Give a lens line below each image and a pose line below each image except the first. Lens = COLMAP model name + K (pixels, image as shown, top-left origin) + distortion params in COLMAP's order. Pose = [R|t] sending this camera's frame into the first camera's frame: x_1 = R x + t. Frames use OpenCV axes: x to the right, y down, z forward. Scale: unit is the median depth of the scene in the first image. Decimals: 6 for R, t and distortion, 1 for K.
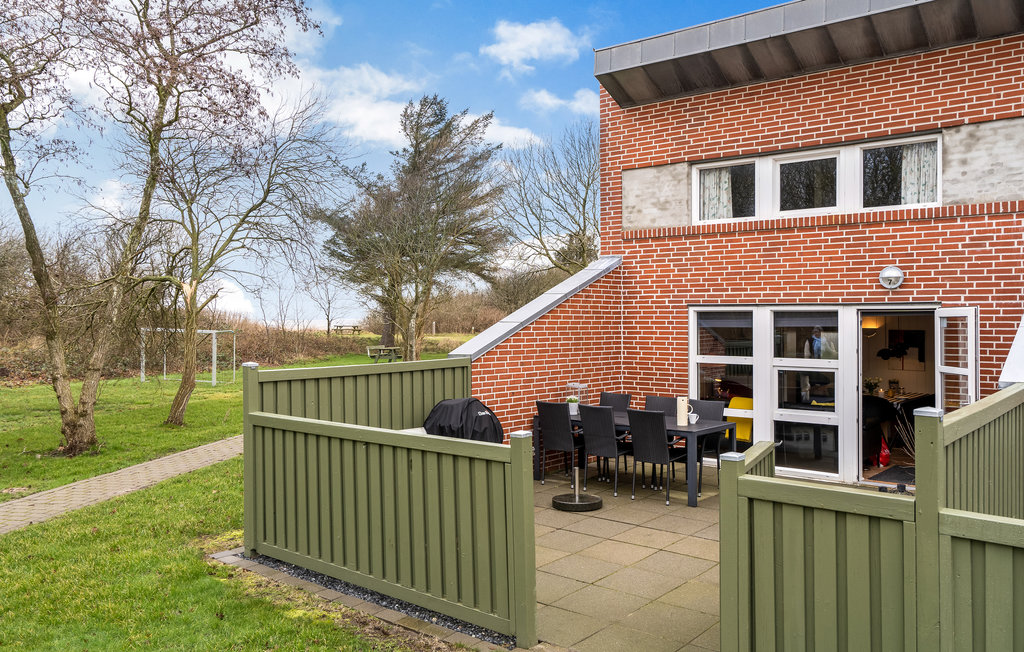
lens RADIAL K [[796.5, 0, 510.7], [0, 796.5, 320.7], [0, 0, 1]] dist [-0.005818, 0.015412]
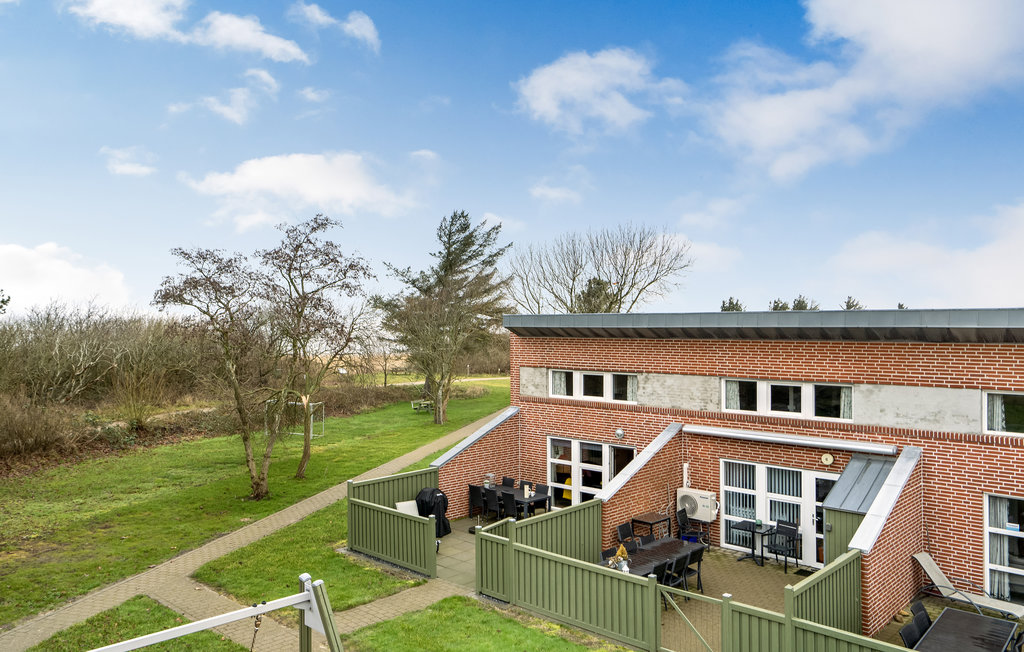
lens RADIAL K [[755.9, 0, 515.1], [0, 755.9, 328.7], [0, 0, 1]] dist [0.013606, 0.002199]
pose [[0.998188, -0.001089, -0.060156, 0.284910], [0.001318, 0.999992, 0.003754, -0.339761], [0.060151, -0.003827, 0.998182, -1.117973]]
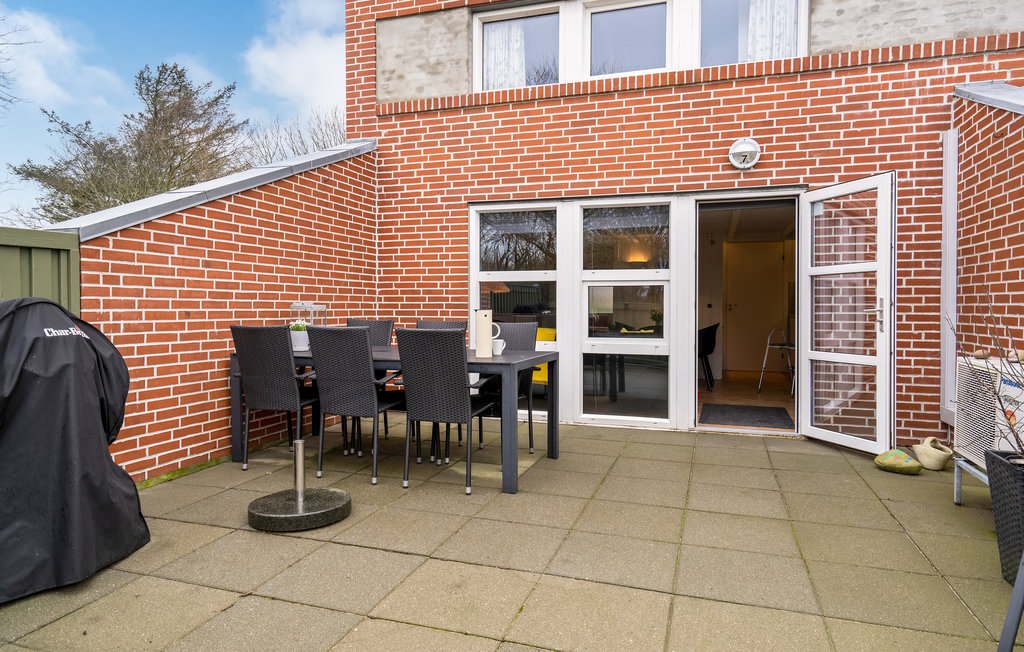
lens RADIAL K [[612.0, 0, 506.6], [0, 612.0, 317.0], [0, 0, 1]] dist [0.004915, -0.001704]
pose [[0.933077, -0.004450, 0.359650, 0.056027], [-0.001443, 0.999869, 0.016117, 0.083733], [-0.359674, -0.015558, 0.932948, 0.498493]]
